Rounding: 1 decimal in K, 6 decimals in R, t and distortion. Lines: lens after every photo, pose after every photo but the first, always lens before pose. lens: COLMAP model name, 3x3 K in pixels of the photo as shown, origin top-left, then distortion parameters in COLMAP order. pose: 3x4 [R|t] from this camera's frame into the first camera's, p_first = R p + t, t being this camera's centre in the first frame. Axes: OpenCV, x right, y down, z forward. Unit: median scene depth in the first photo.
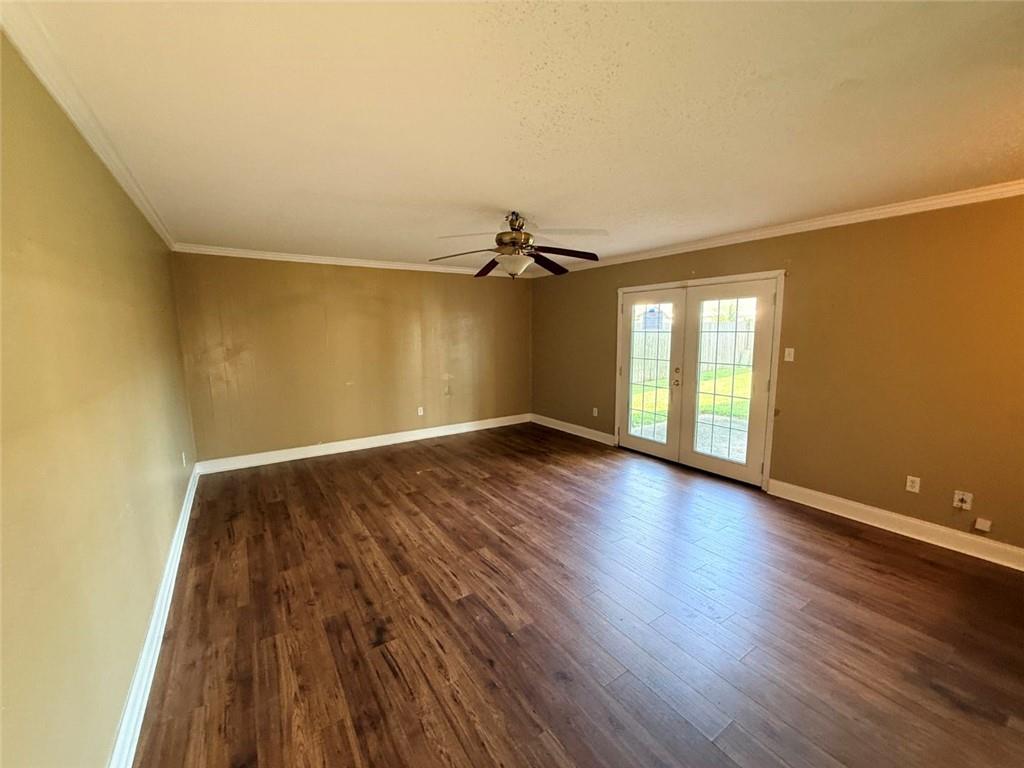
lens RADIAL K [[407.7, 0, 510.1], [0, 407.7, 381.2], [0, 0, 1]] dist [-0.000151, -0.000192]
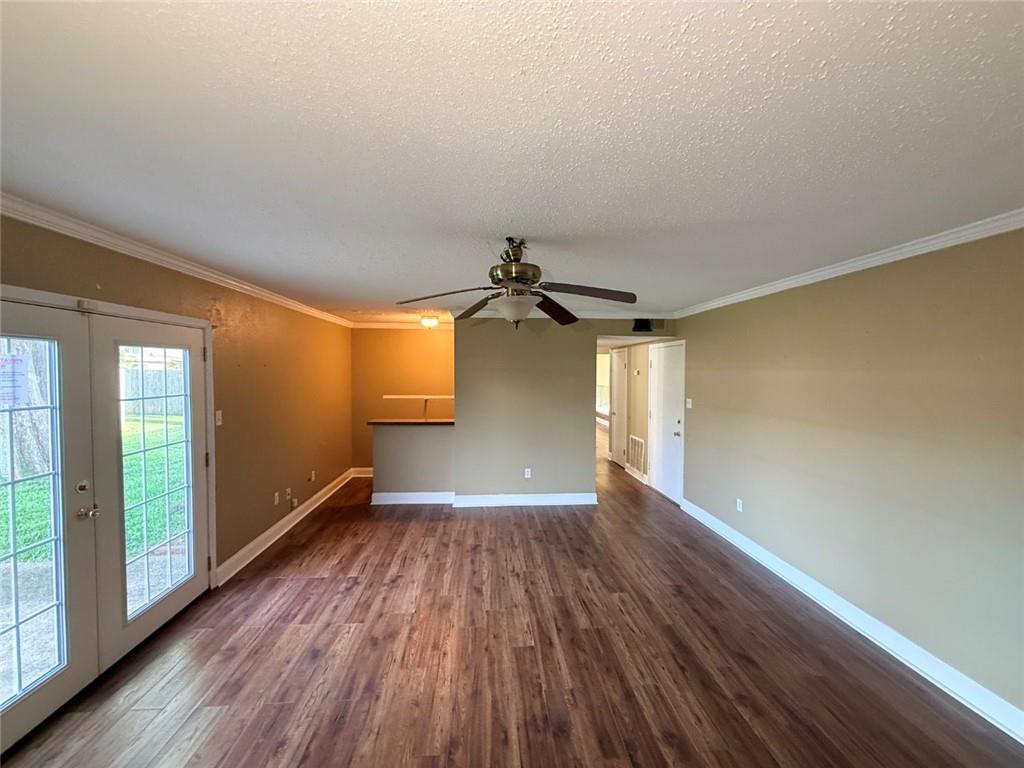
lens RADIAL K [[407.7, 0, 510.1], [0, 407.7, 381.2], [0, 0, 1]] dist [-0.000151, -0.000192]
pose [[-0.866053, -0.010529, 0.499841, -0.361659], [0.066290, 0.988532, 0.135682, -0.266145], [-0.495537, 0.150642, -0.855424, 1.716803]]
